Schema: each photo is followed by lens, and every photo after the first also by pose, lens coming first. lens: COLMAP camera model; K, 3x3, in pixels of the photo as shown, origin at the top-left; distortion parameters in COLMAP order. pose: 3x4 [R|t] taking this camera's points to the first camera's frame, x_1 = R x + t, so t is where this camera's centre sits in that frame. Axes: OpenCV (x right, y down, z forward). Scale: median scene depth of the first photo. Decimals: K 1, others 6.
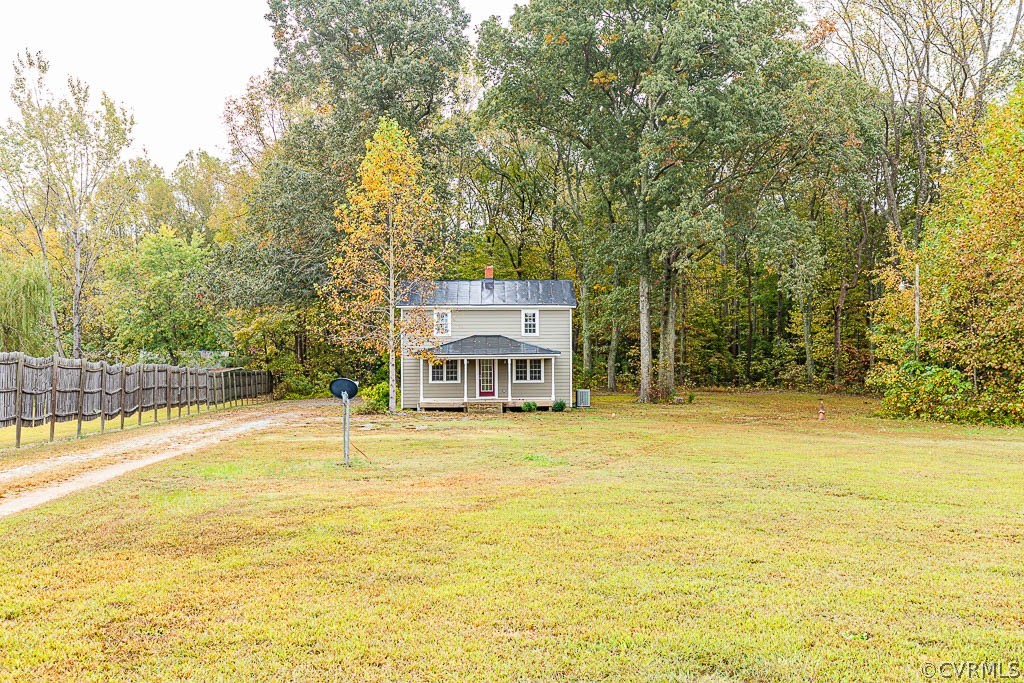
lens RADIAL K [[982.6, 0, 511.7], [0, 982.6, 342.0], [0, 0, 1]] dist [0.012398, 0.000000]
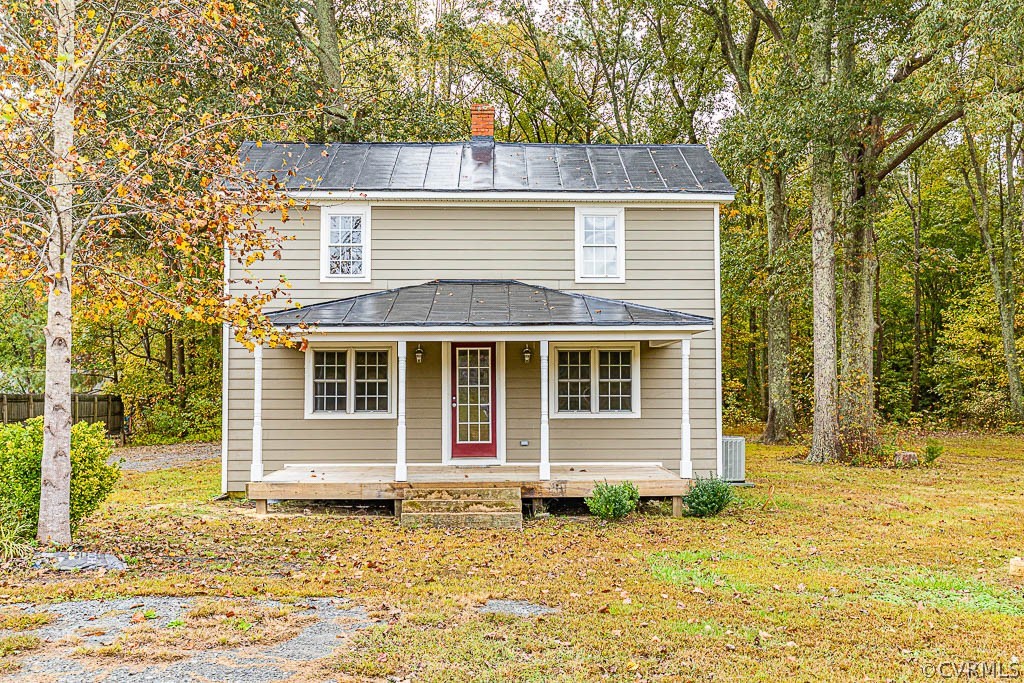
lens RADIAL K [[969.1, 0, 514.3], [0, 969.1, 339.1], [0, 0, 1]] dist [0.064197, 0.000000]
pose [[0.999990, 0.003850, -0.002288, -0.010473], [-0.003934, 0.999279, -0.037761, 0.026758], [0.002141, 0.037769, 0.999284, 0.660022]]
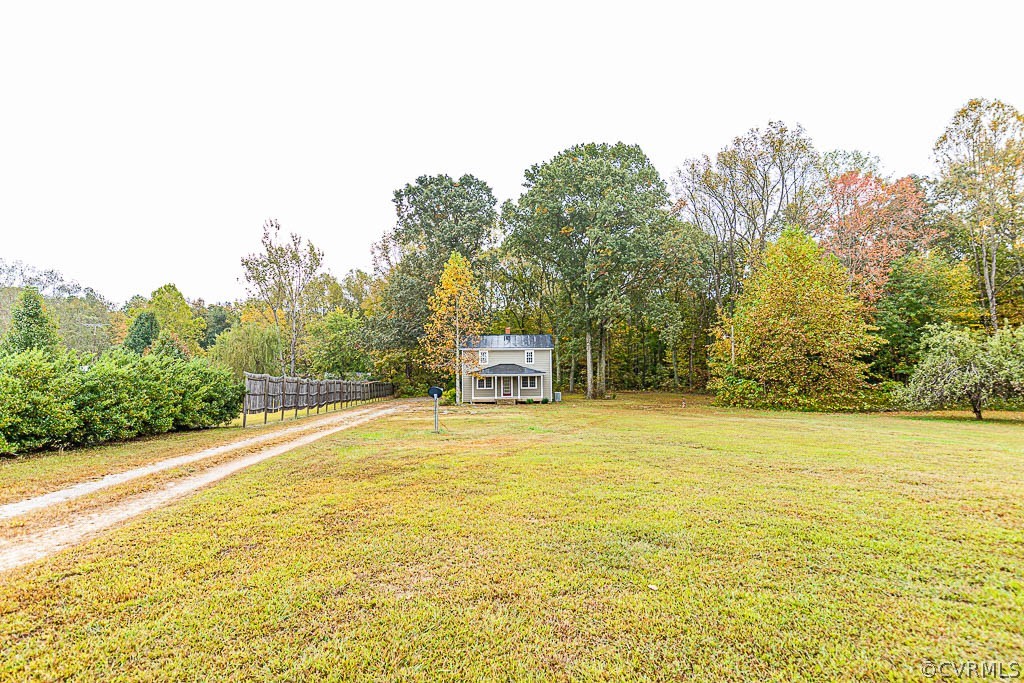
lens RADIAL K [[516.1, 0, 511.0], [0, 516.1, 343.5], [0, 0, 1]] dist [0.005744, 0.000032]
pose [[0.999897, -0.005244, -0.013333, -0.003623], [0.004632, 0.998955, -0.045473, -0.000624], [0.013558, 0.045407, 0.998877, -0.003771]]
